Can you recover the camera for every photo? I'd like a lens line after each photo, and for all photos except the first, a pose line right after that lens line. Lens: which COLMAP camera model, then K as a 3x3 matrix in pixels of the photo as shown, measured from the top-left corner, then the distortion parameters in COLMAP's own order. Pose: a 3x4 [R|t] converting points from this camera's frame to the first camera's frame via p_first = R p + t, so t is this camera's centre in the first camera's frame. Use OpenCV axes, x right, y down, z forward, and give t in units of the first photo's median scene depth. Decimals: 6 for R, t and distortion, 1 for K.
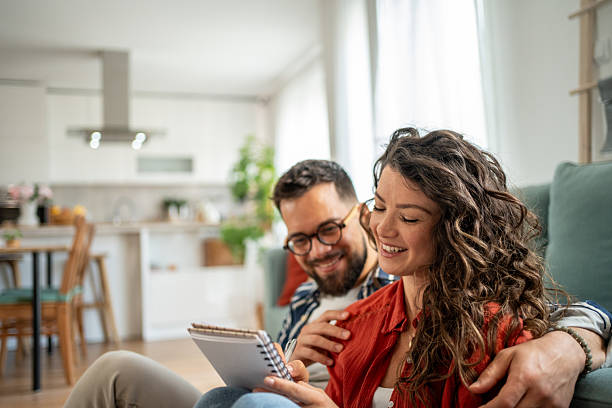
lens RADIAL K [[647.1, 0, 306.0], [0, 647.1, 204.0], [0, 0, 1]] dist [0.023957, 0.045548]
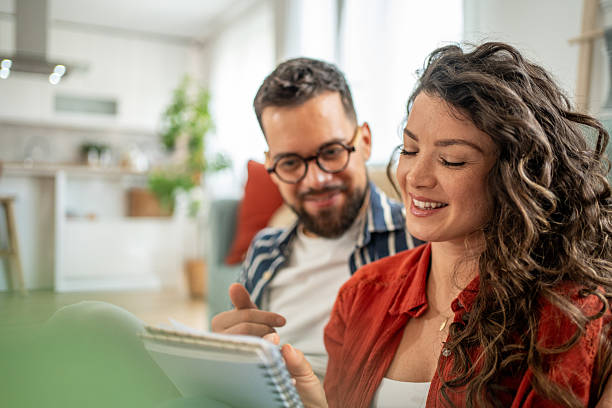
lens RADIAL K [[647.1, 0, 306.0], [0, 647.1, 204.0], [0, 0, 1]] dist [0.023957, 0.045548]
pose [[0.991333, 0.053643, 0.119920, -0.042326], [-0.060966, 0.996439, 0.058250, 0.019247], [-0.116368, -0.065056, 0.991073, 0.155235]]
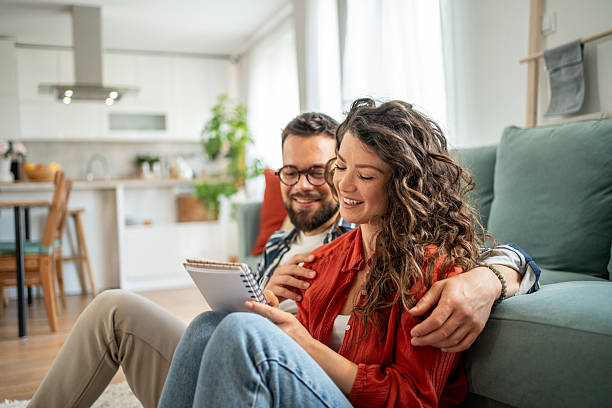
lens RADIAL K [[647.1, 0, 306.0], [0, 647.1, 204.0], [0, 0, 1]] dist [0.023957, 0.045548]
pose [[0.998982, 0.002304, 0.045045, -0.001619], [-0.005258, 0.997834, 0.065578, -0.001702], [-0.044796, -0.065748, 0.996830, -0.089861]]
